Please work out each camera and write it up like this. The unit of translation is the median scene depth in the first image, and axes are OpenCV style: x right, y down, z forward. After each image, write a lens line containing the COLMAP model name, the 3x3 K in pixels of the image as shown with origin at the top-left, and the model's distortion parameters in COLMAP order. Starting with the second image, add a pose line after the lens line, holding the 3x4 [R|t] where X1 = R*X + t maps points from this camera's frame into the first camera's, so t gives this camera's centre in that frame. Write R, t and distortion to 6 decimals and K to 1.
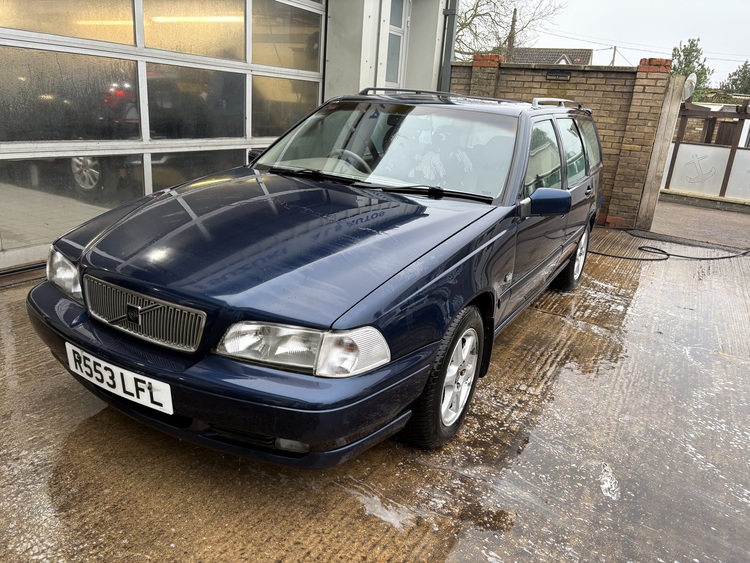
lens RADIAL K [[573.5, 0, 375.9], [0, 573.5, 282.5], [0, 0, 1]] dist [0.055490, -0.059024]
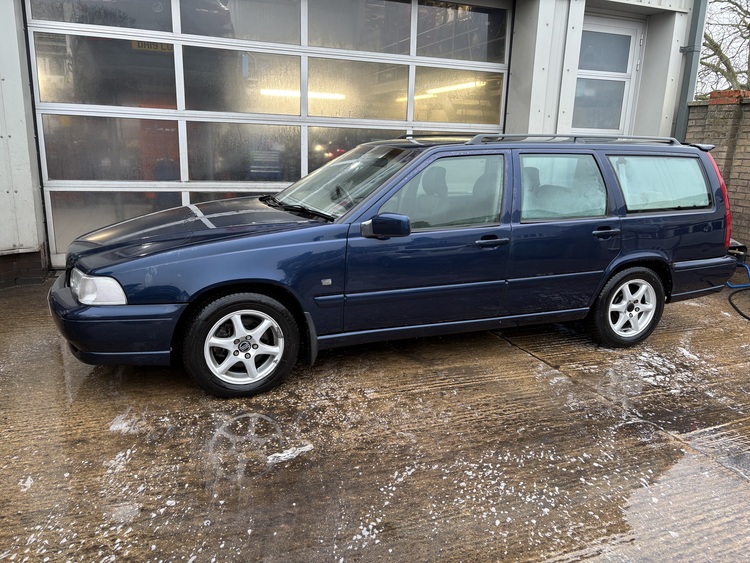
lens RADIAL K [[573.5, 0, 375.5], [0, 573.5, 280.4], [0, 0, 1]] dist [0.055490, -0.059024]
pose [[0.770391, 0.103120, -0.629177, 0.630544], [-0.167916, 0.984810, -0.044197, 0.014226], [0.615062, 0.139698, 0.776005, 0.089610]]
